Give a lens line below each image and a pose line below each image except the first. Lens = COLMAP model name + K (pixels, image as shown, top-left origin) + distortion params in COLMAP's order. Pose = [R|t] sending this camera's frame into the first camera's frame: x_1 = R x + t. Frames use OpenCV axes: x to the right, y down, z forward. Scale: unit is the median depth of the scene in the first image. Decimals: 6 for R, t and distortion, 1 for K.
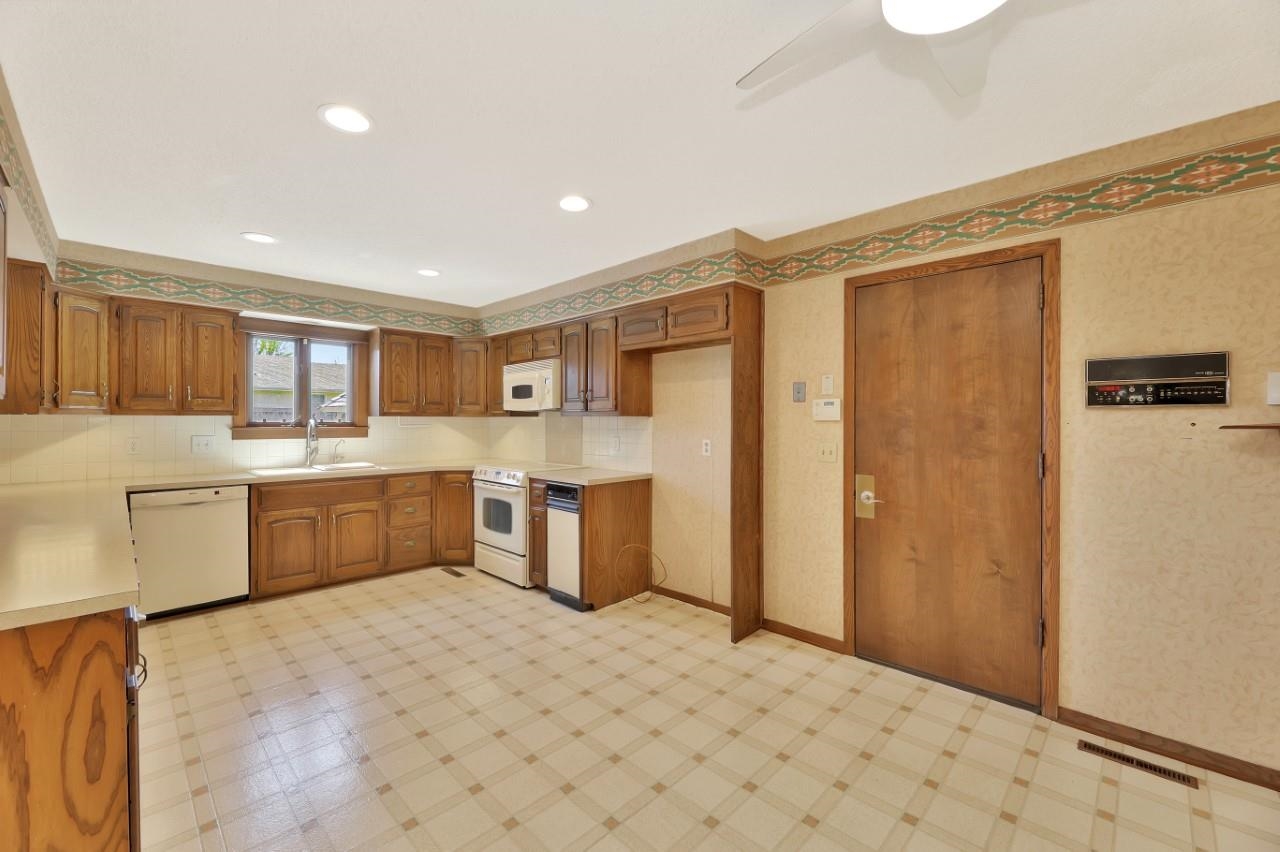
lens RADIAL K [[519.4, 0, 634.4], [0, 519.4, 418.5], [0, 0, 1]] dist [0.001406, -0.002291]
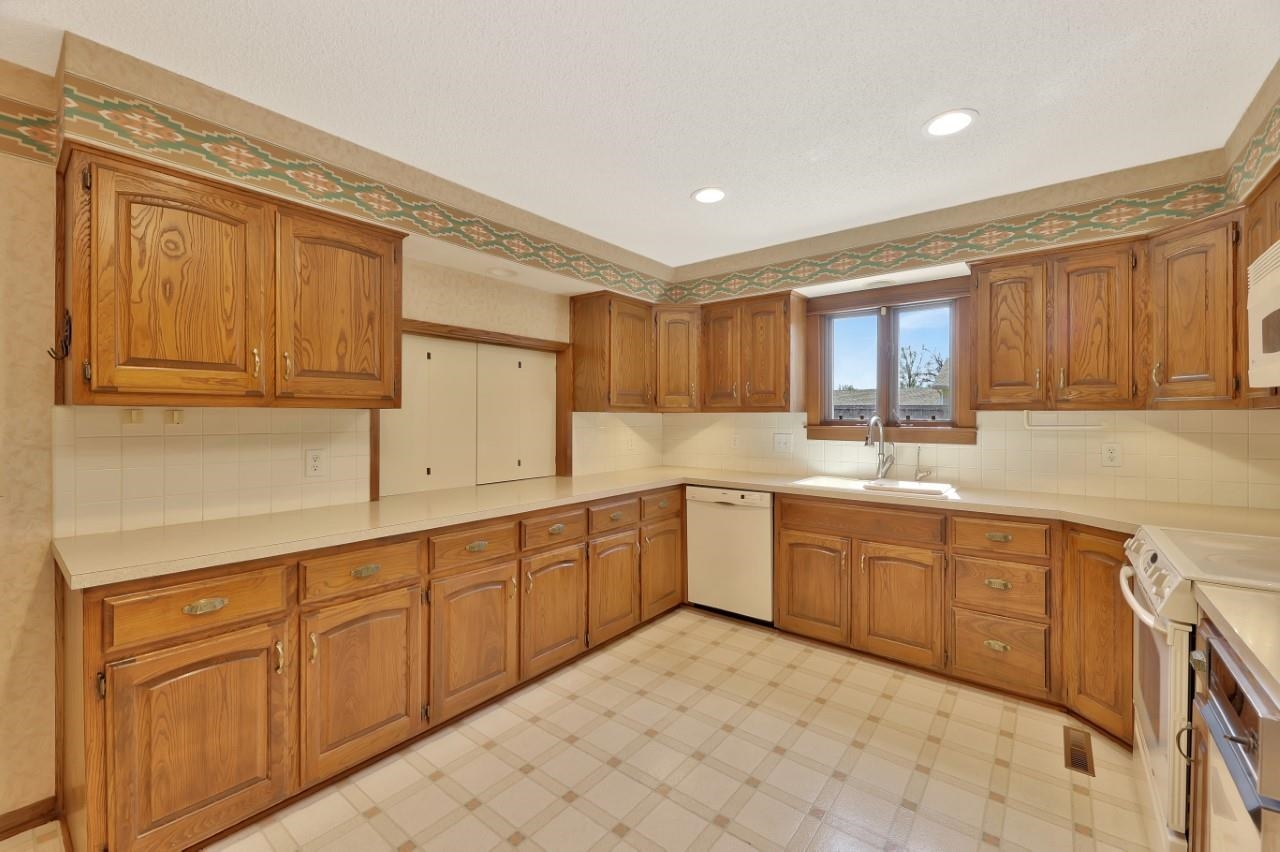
lens RADIAL K [[519.4, 0, 638.6], [0, 519.4, 419.1], [0, 0, 1]] dist [0.001406, -0.002291]
pose [[0.117005, 0.002593, -0.993128, 0.066416], [0.002570, 0.999992, 0.002914, 0.002860], [0.993128, -0.002893, 0.116998, 0.615098]]
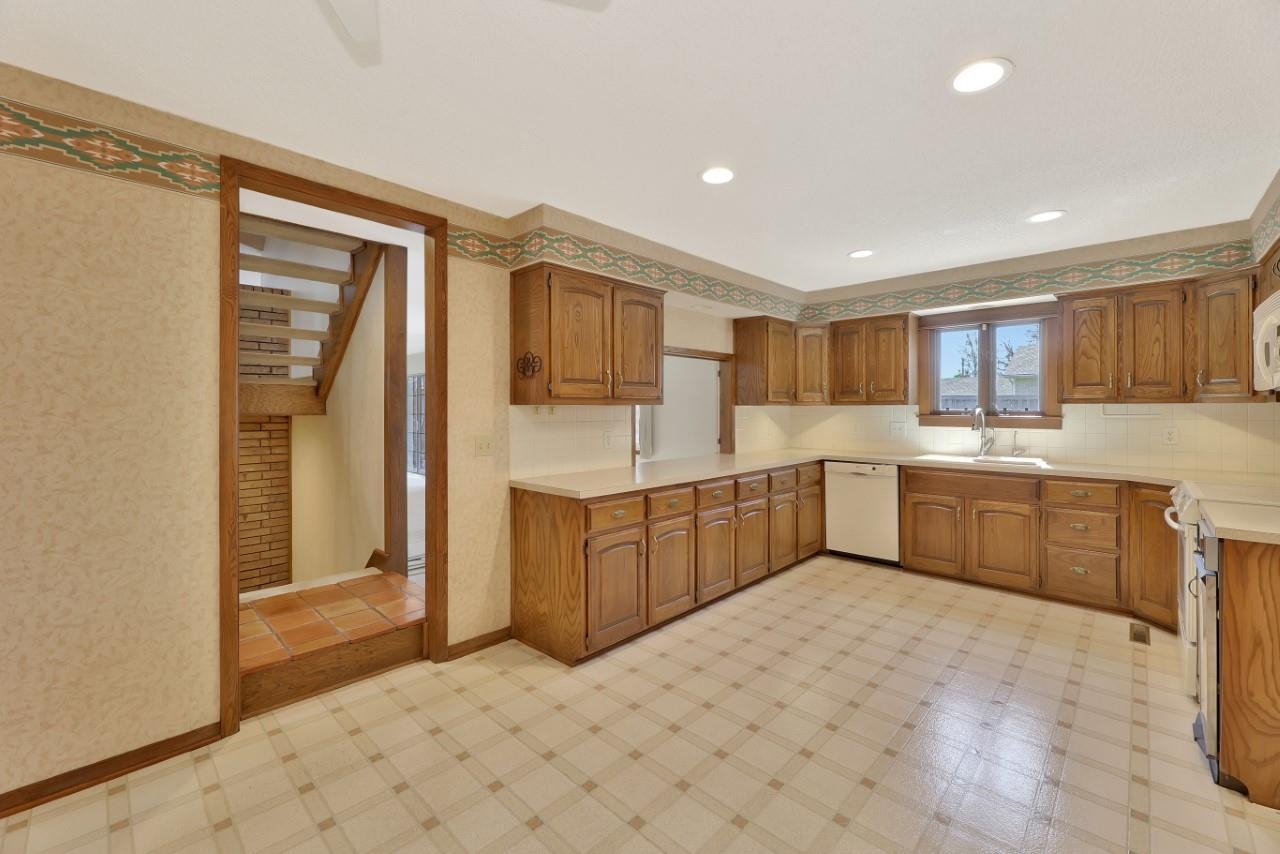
lens RADIAL K [[519.4, 0, 638.0], [0, 519.4, 410.6], [0, 0, 1]] dist [0.001406, -0.002291]
pose [[0.023646, 0.003680, -0.999714, 0.342103], [0.006774, 0.999970, 0.003841, -0.001547], [0.999697, -0.006863, 0.023620, 0.362863]]
